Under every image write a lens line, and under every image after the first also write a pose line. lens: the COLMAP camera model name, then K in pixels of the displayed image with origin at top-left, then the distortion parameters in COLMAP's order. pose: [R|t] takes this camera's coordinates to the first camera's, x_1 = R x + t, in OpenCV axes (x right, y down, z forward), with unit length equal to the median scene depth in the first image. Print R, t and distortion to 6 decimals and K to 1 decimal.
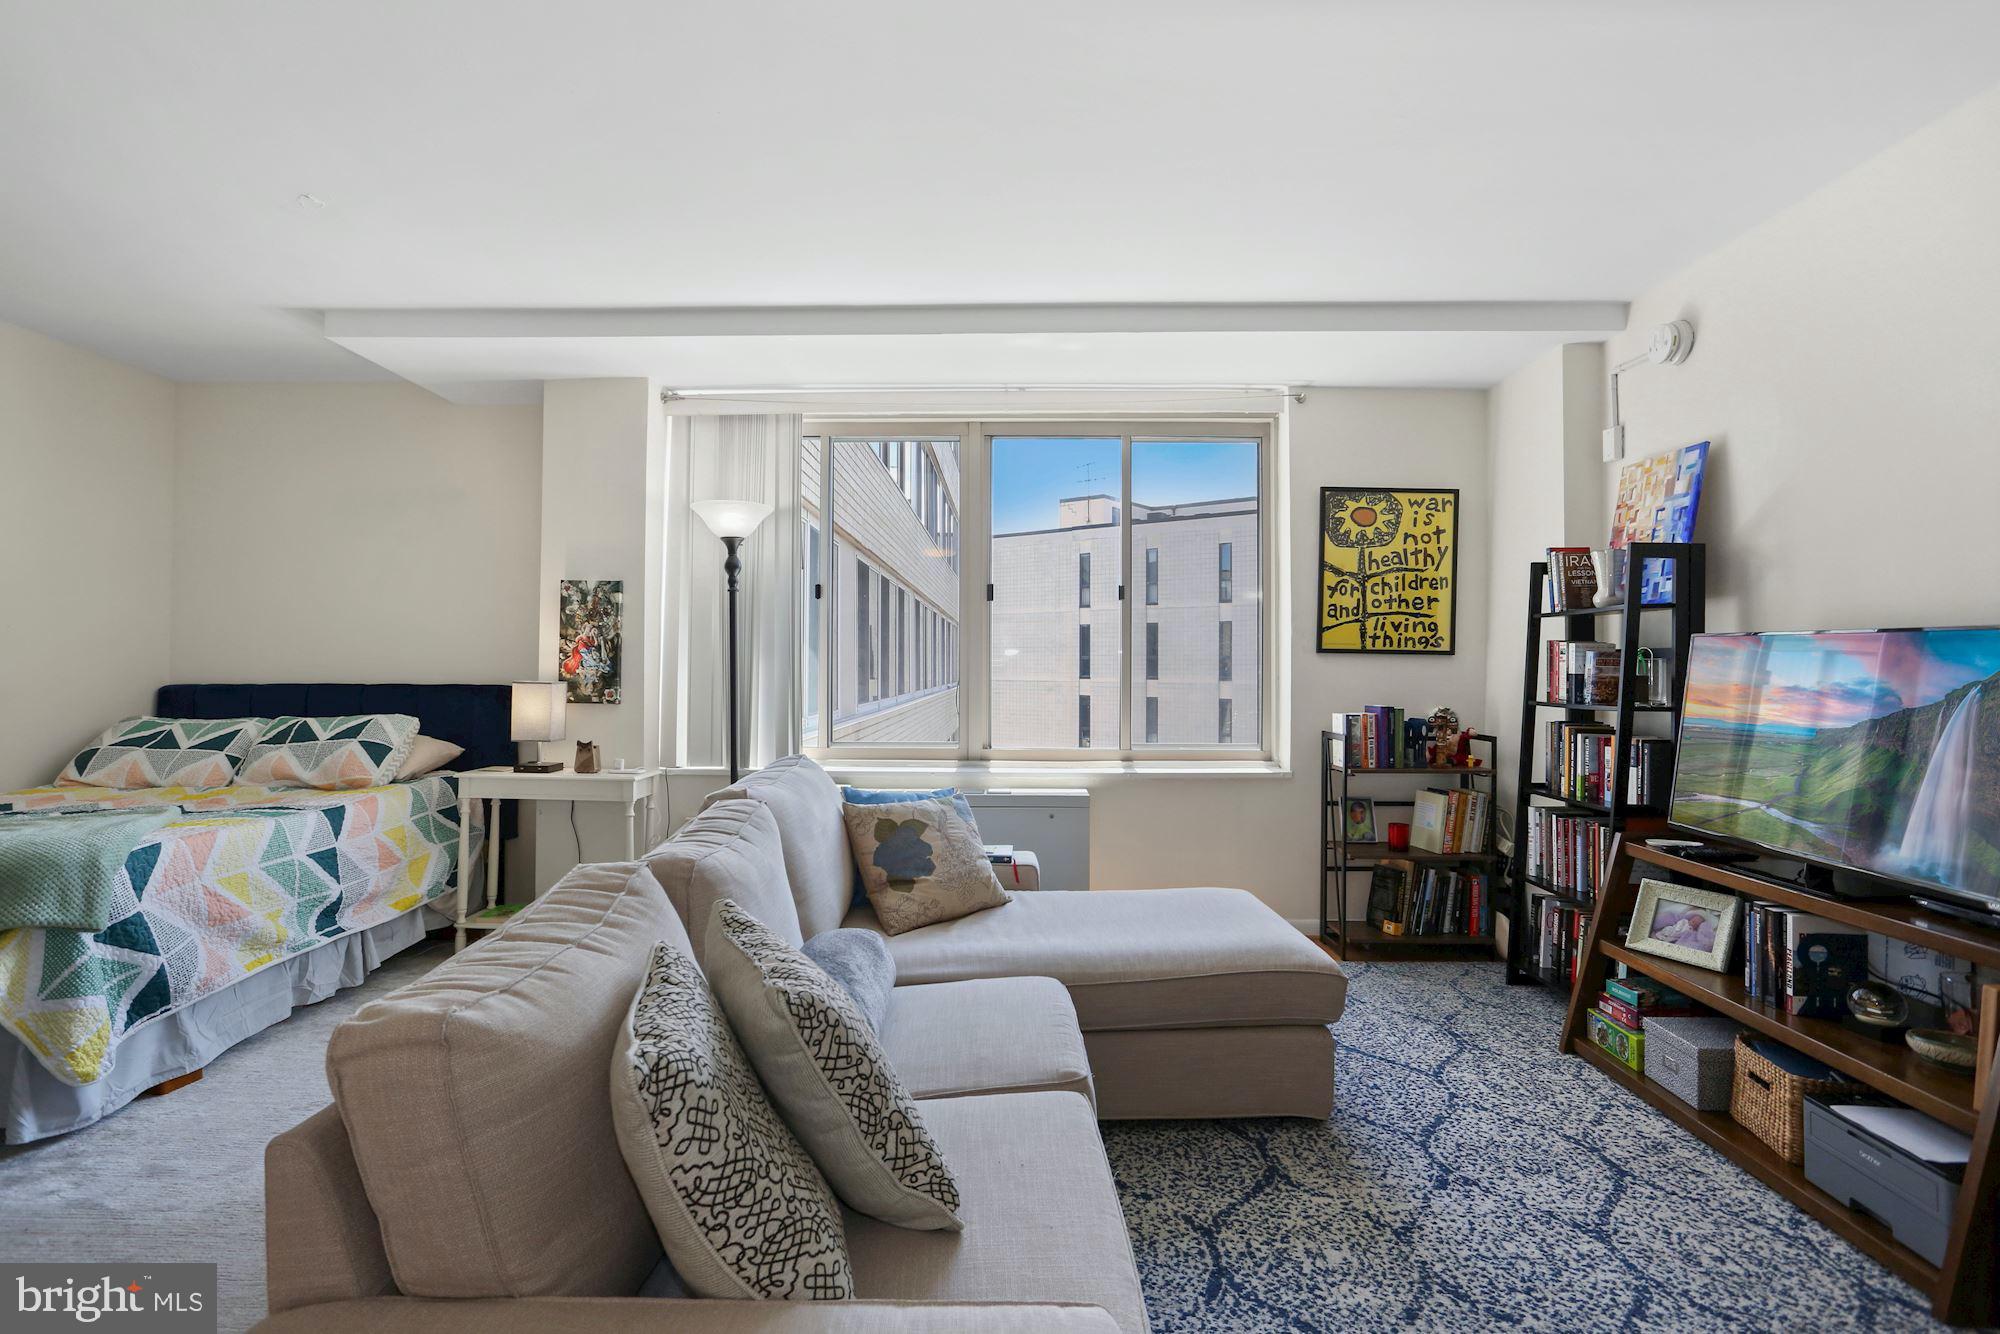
lens RADIAL K [[979.1, 0, 993.3], [0, 979.1, 653.9], [0, 0, 1]] dist [-0.054581, 0.026271]
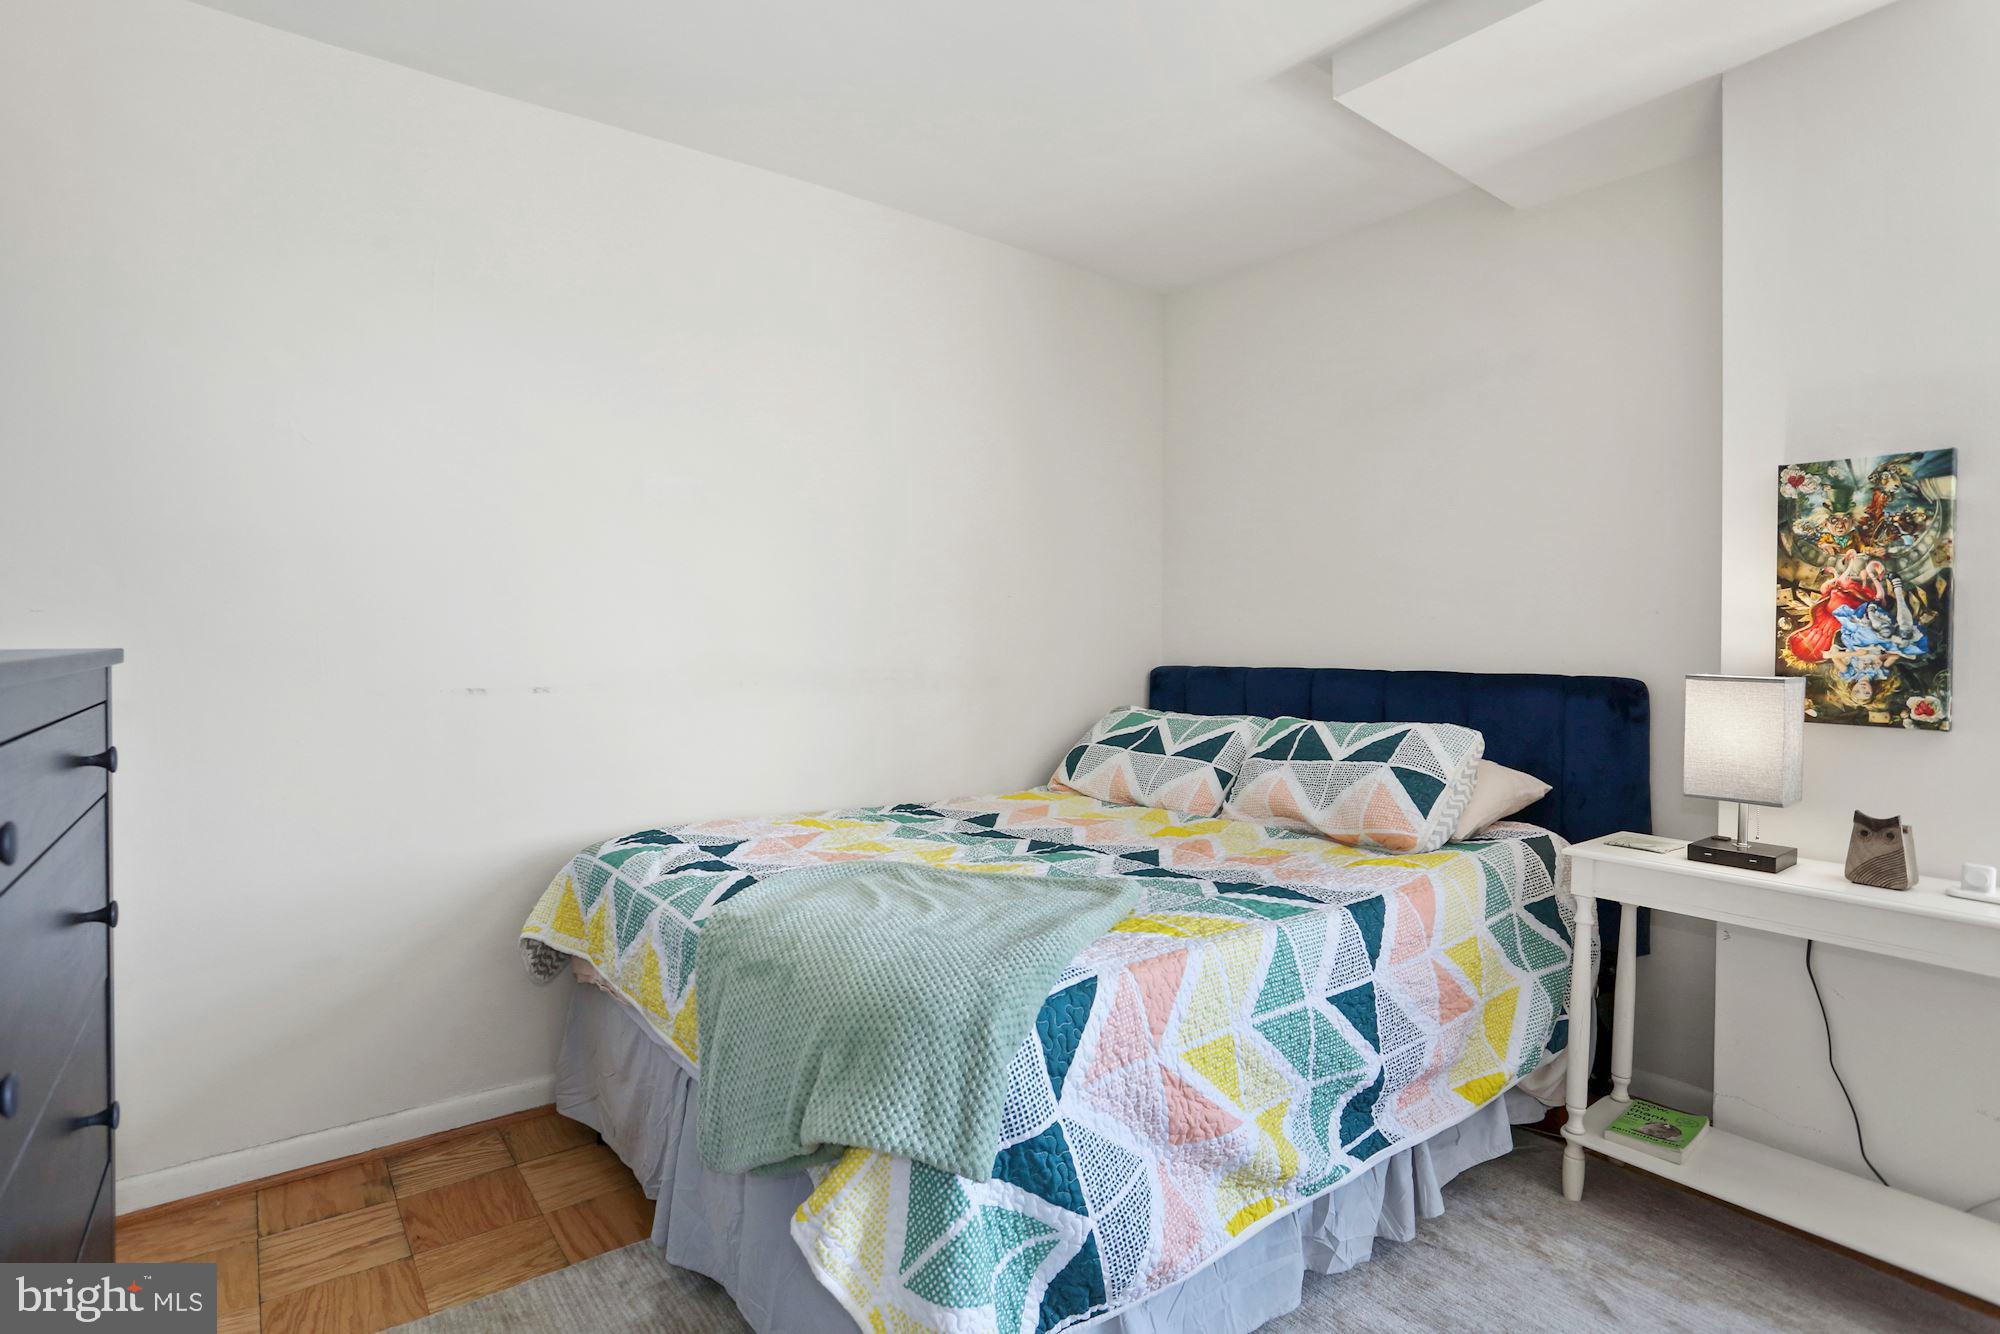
lens RADIAL K [[1029.5, 0, 1002.3], [0, 1029.5, 646.6], [0, 0, 1]] dist [-0.028408, 0.032433]
pose [[0.624704, 0.003377, -0.780854, -0.318900], [0.007119, 0.999924, 0.010020, 0.006462], [0.780829, -0.011819, 0.624633, 0.417632]]
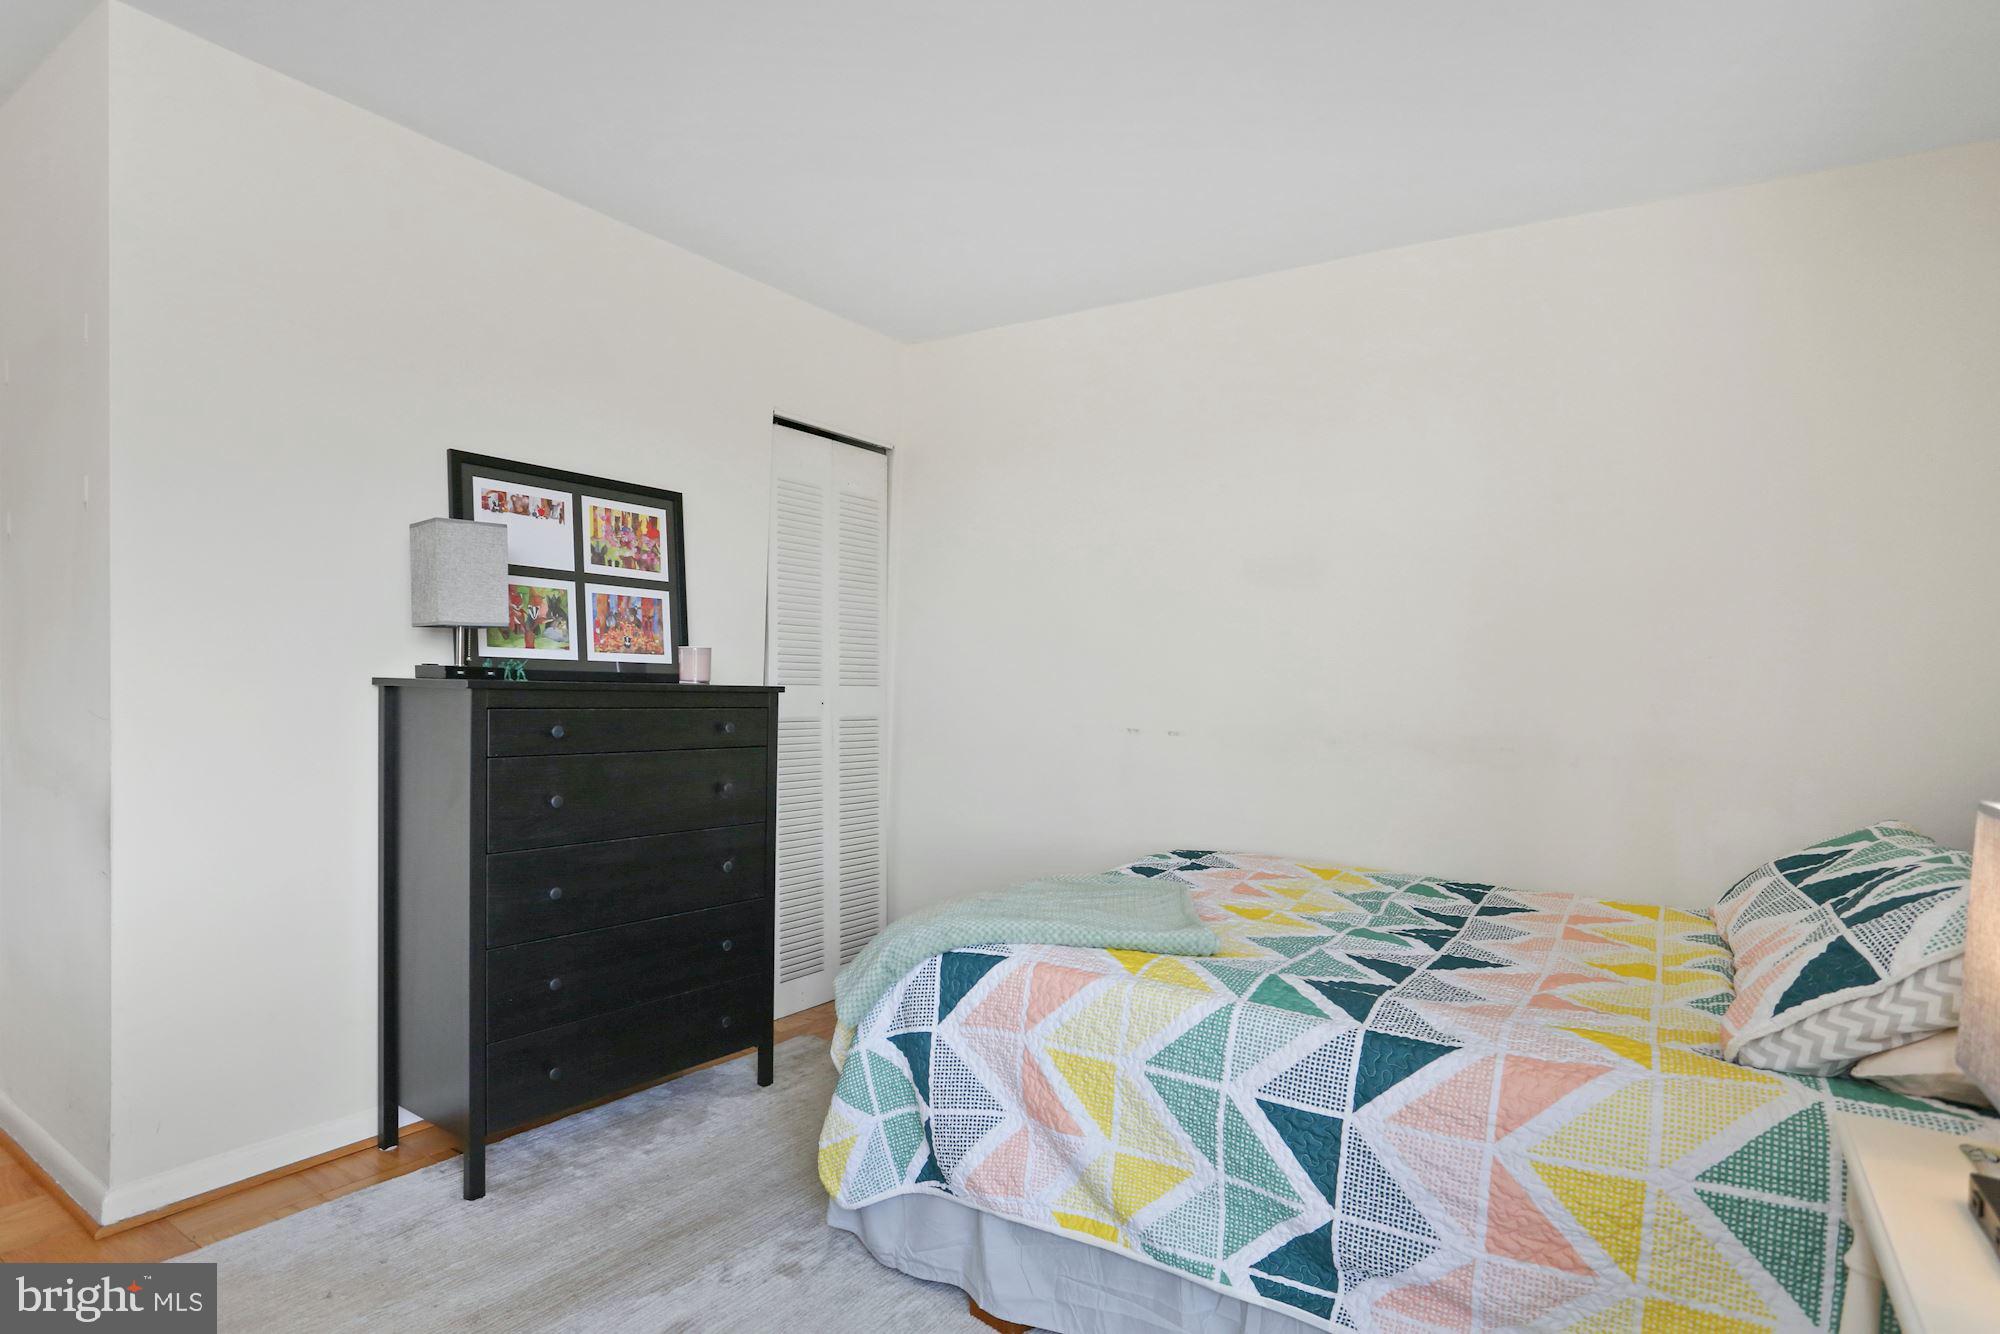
lens RADIAL K [[1015.8, 0, 1005.0], [0, 1015.8, 662.6], [0, 0, 1]] dist [-0.028933, 0.030489]
pose [[-0.522988, -0.037164, -0.851530, -0.168253], [-0.027618, 0.999263, -0.026650, 0.004189], [0.851893, 0.009580, -0.523629, 0.954777]]
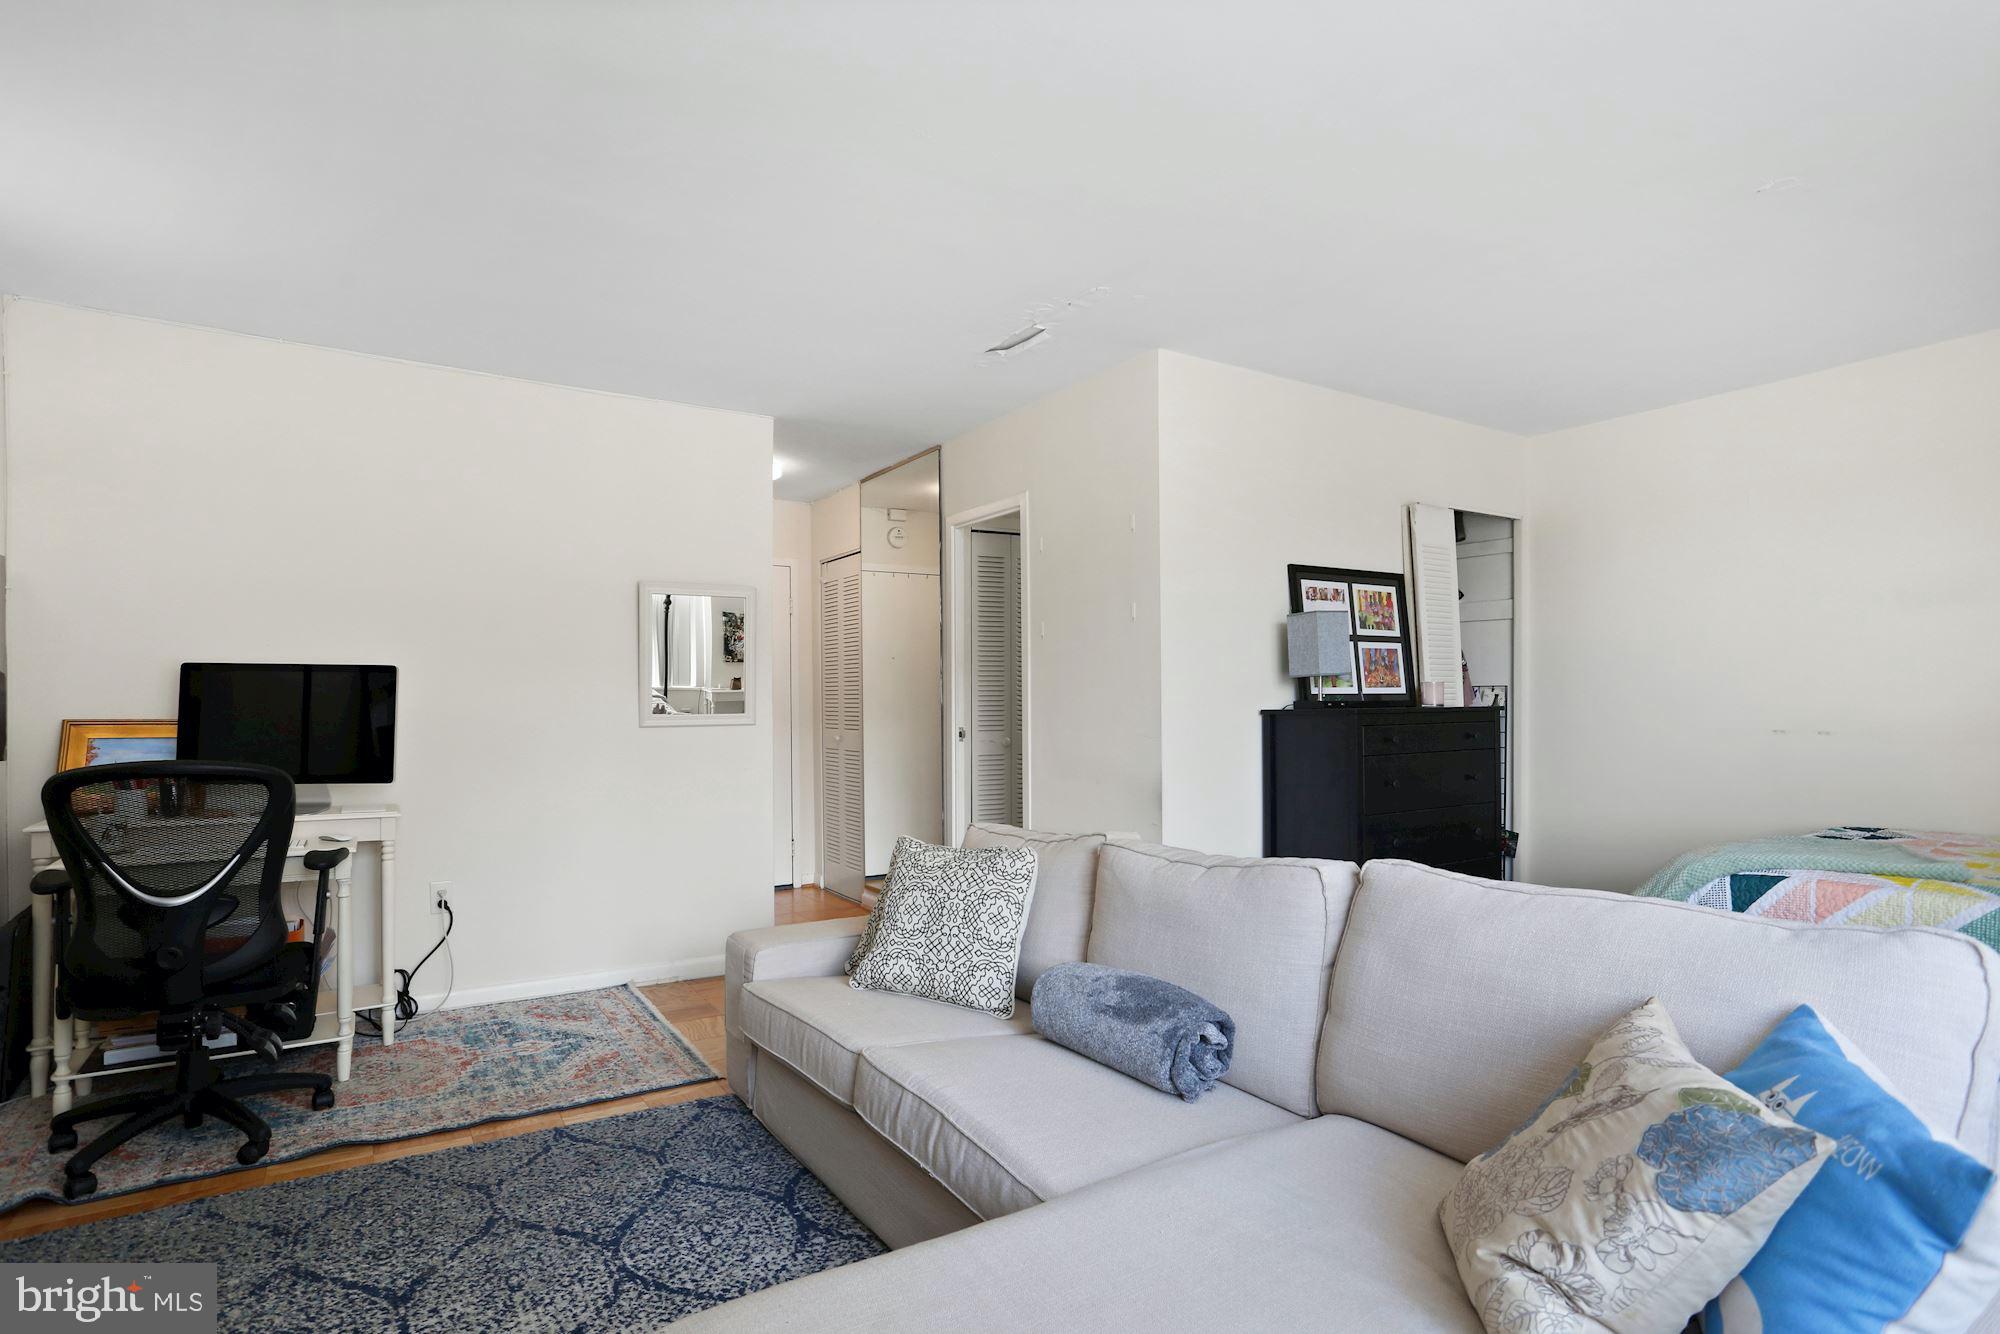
lens RADIAL K [[979.1, 0, 993.3], [0, 979.1, 653.9], [0, 0, 1]] dist [-0.054581, 0.026271]
pose [[-0.827340, -0.028300, -0.560989, 0.296452], [0.008068, 0.998028, -0.062246, 0.010894], [0.561644, -0.056025, -0.825480, 0.956171]]
